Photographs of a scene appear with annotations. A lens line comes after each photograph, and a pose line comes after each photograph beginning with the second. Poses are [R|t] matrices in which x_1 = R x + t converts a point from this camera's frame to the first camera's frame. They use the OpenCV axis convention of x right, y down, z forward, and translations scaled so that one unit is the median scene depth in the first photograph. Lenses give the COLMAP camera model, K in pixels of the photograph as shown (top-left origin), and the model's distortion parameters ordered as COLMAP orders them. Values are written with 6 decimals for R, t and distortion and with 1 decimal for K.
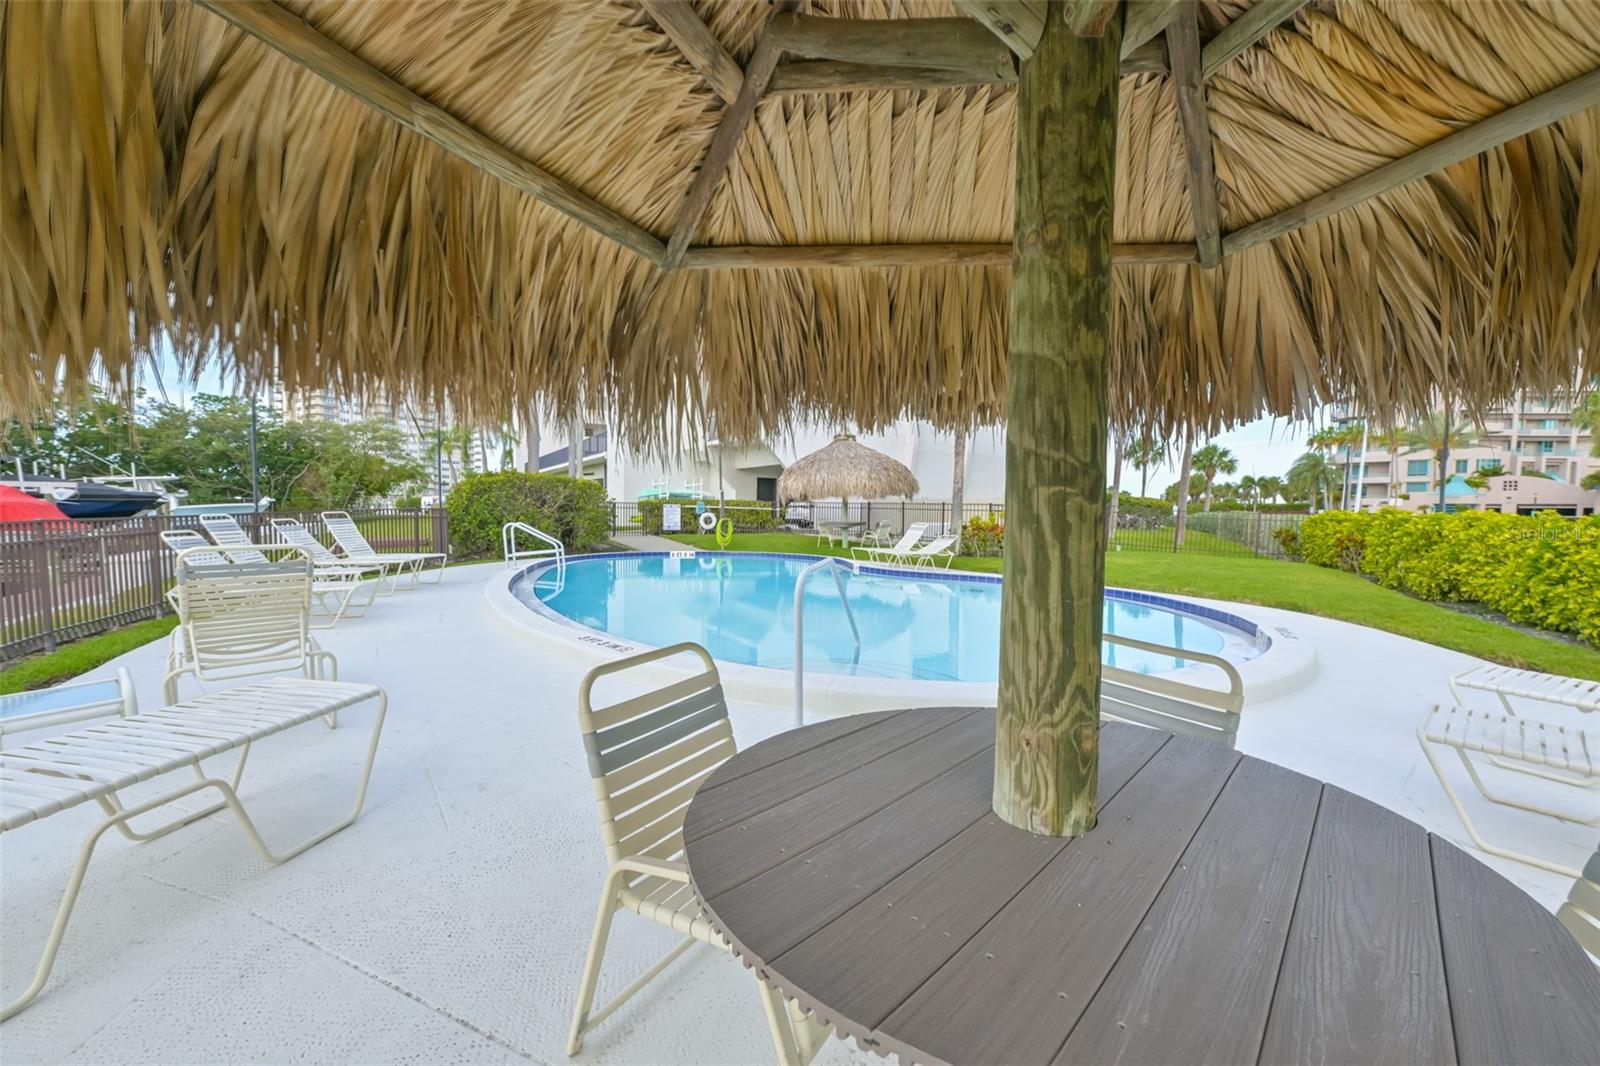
lens RADIAL K [[637.1, 0, 800.0], [0, 637.1, 533.0], [0, 0, 1]] dist [-0.001045, -0.000036]
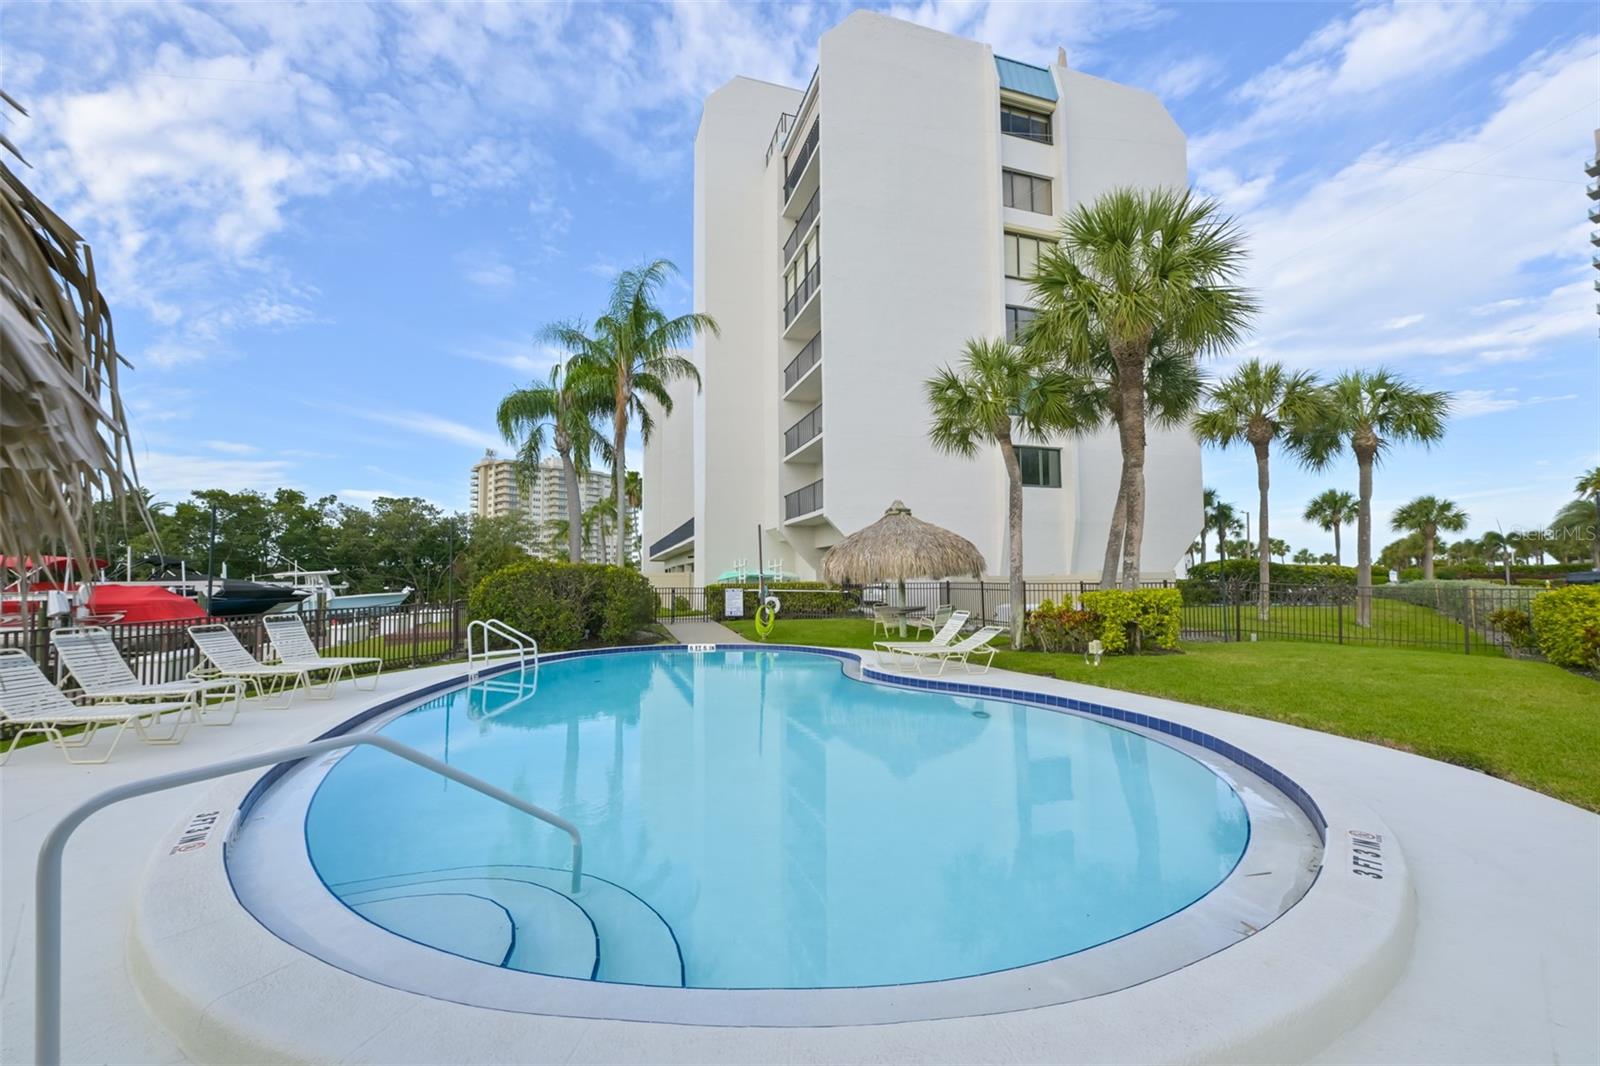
lens RADIAL K [[637.1, 0, 800.0], [0, 637.1, 533.0], [0, 0, 1]] dist [-0.001045, -0.000036]
pose [[0.974870, -0.037871, -0.219530, 0.106211], [0.011842, 0.992861, -0.118691, -0.013014], [0.222458, 0.113109, 0.968359, 0.086901]]
